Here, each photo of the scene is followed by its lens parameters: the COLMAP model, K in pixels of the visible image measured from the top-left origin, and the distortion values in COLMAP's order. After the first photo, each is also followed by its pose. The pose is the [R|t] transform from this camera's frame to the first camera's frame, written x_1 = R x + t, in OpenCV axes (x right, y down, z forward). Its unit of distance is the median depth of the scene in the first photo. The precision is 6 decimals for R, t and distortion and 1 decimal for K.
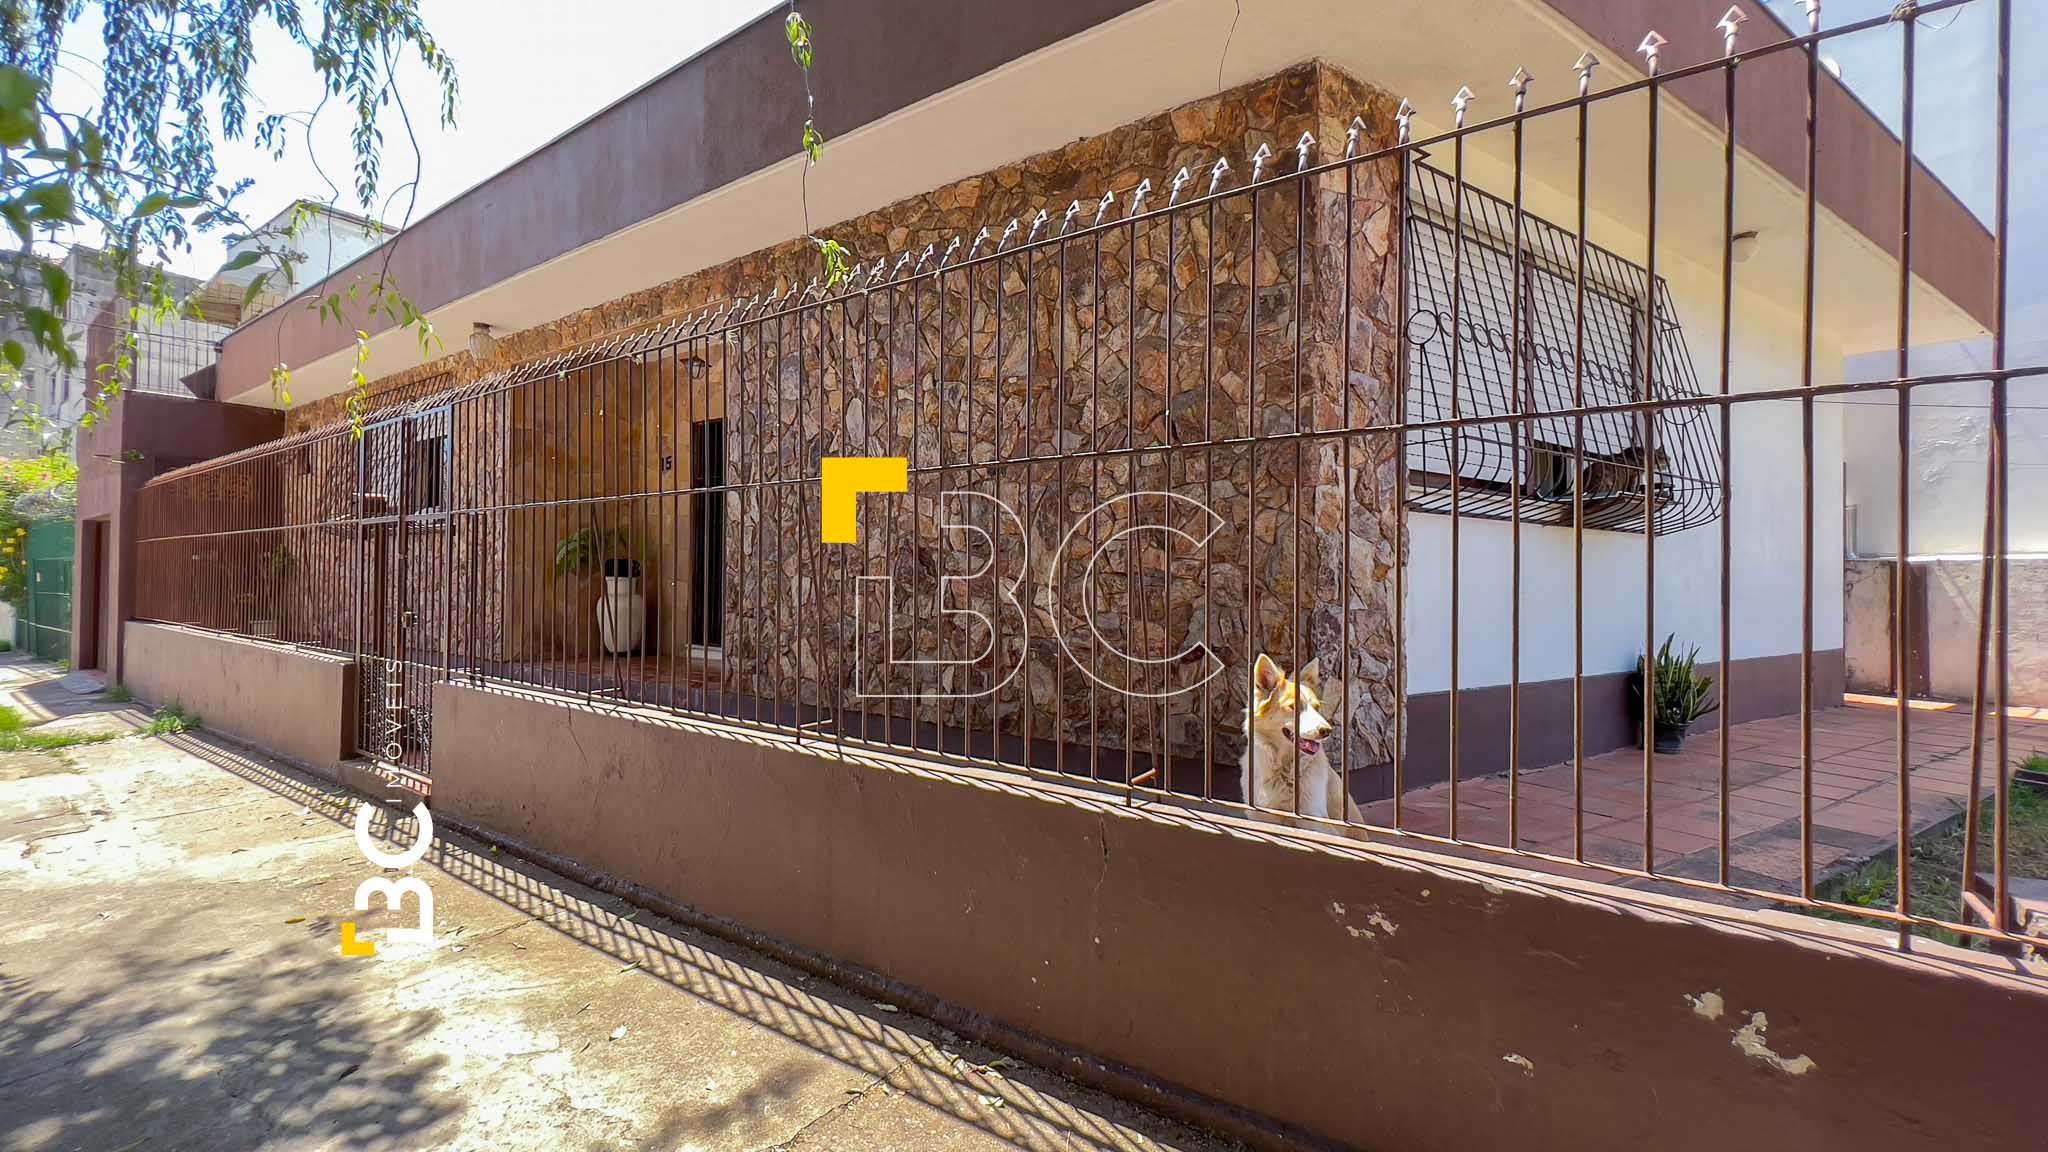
lens RADIAL K [[1256.0, 0, 1024.0], [0, 1256.0, 576.0], [0, 0, 1]] dist [-0.001649, -0.000773]
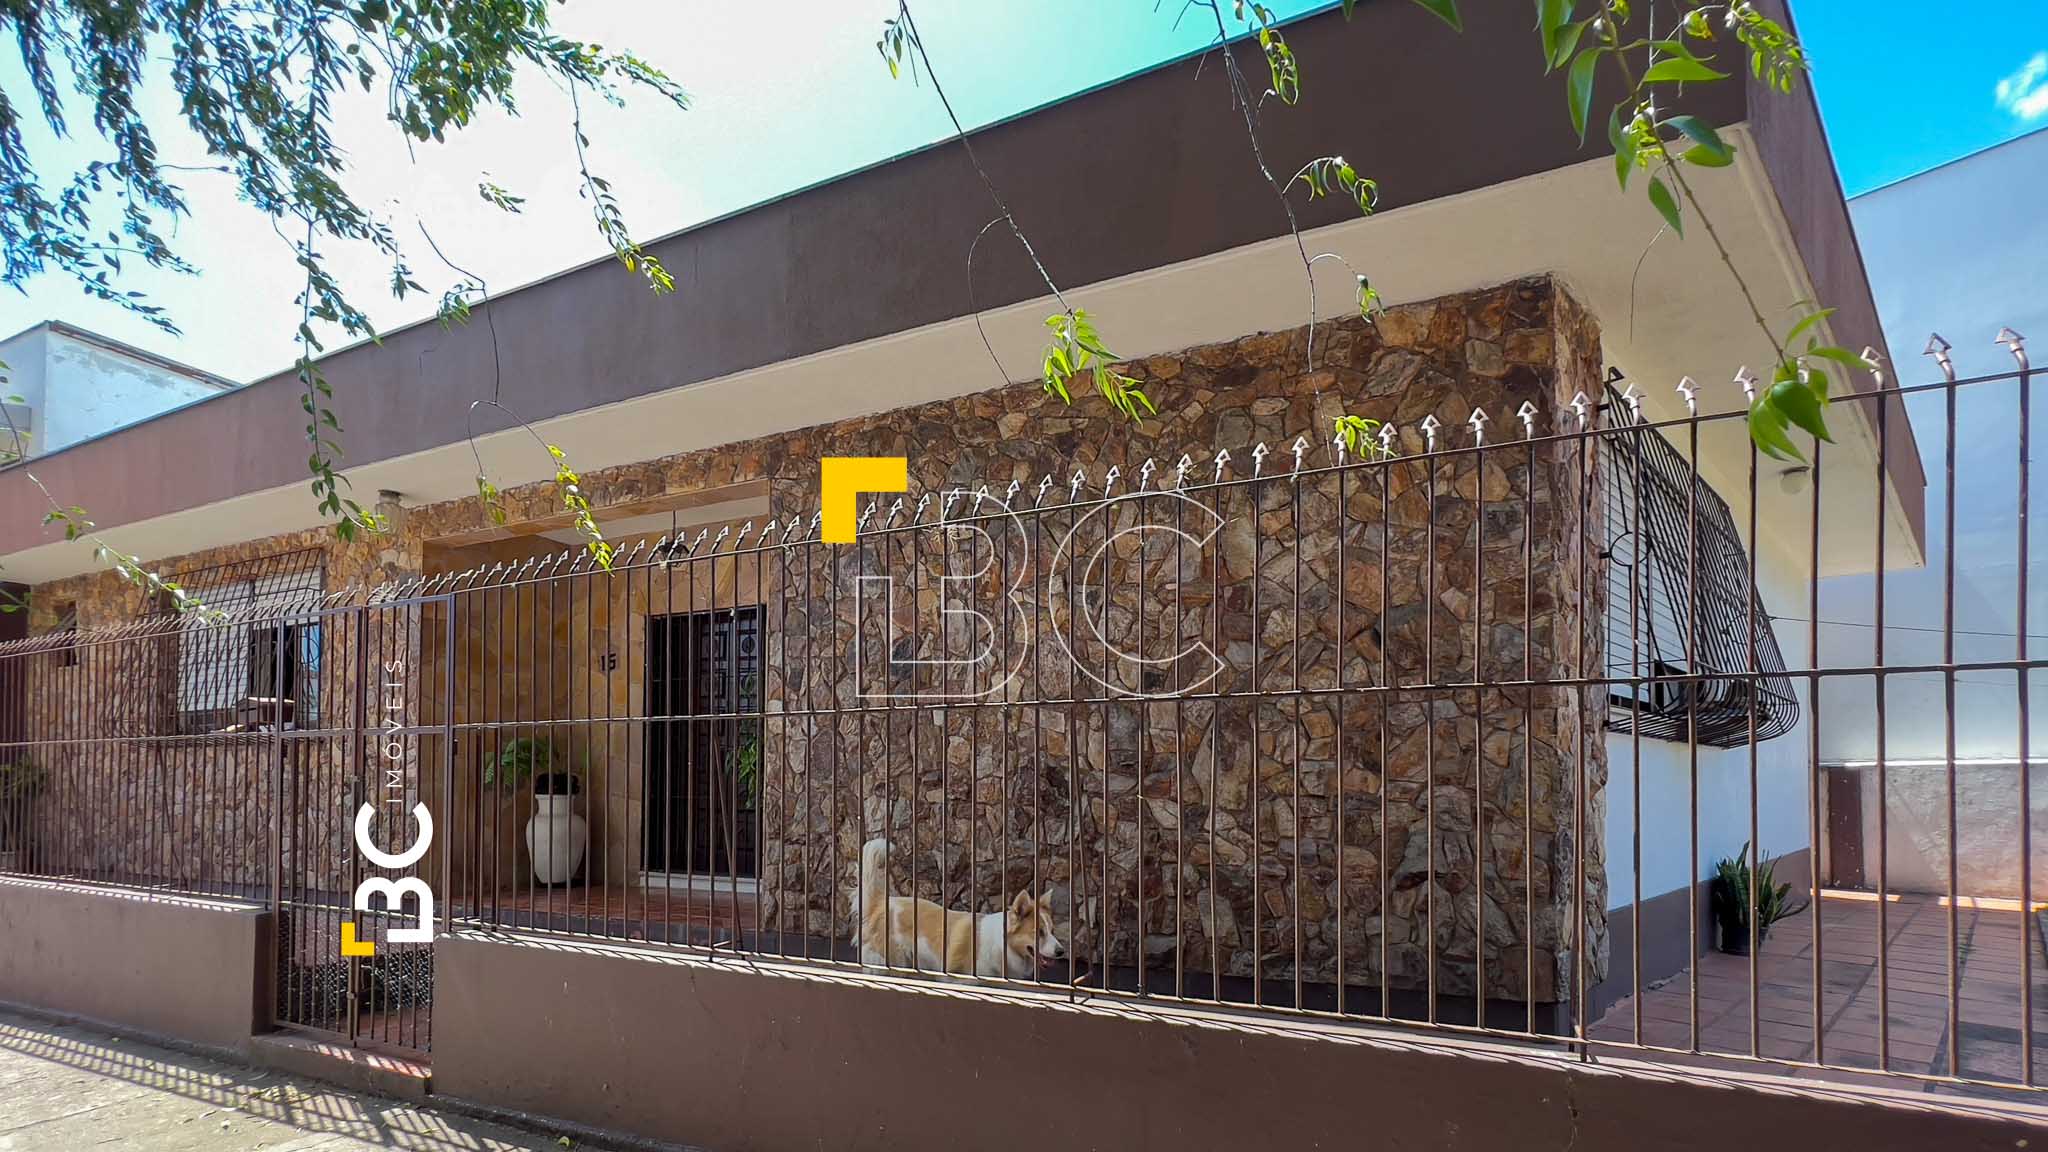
lens RADIAL K [[1282.9, 0, 1024.9], [0, 1282.9, 754.8], [0, 0, 1]] dist [-0.001282, -0.000720]
pose [[0.966925, -0.007862, 0.254938, -0.373226], [0.009517, 0.999941, -0.005256, -0.029447], [-0.254882, 0.007508, 0.966943, 0.119833]]
